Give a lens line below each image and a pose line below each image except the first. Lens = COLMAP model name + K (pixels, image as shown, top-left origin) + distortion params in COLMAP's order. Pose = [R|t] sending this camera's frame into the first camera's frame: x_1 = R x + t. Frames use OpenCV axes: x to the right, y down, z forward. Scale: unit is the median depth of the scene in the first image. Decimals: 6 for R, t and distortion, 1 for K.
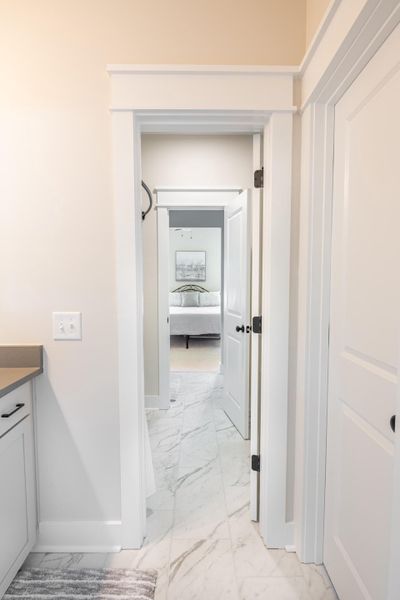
lens RADIAL K [[386.0, 0, 200.4], [0, 386.0, 299.9], [0, 0, 1]] dist [-0.006180, -0.000389]
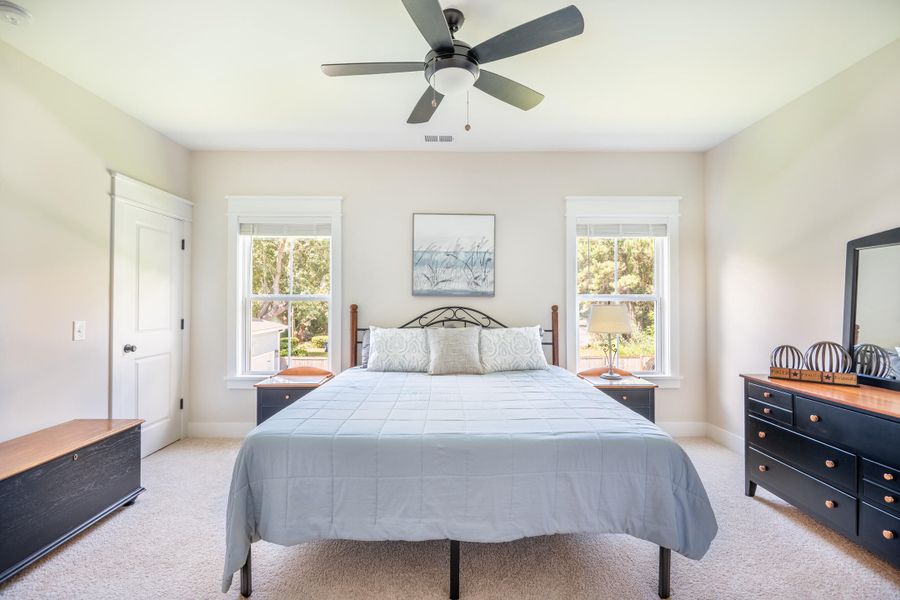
lens RADIAL K [[406.2, 0, 449.4], [0, 406.2, 299.9], [0, 0, 1]] dist [-0.007227, -0.002785]
pose [[0.999966, 0.006203, 0.005470, -0.031393], [-0.005930, 0.998794, -0.048734, -0.026910], [-0.005766, 0.048700, 0.998797, 0.624174]]
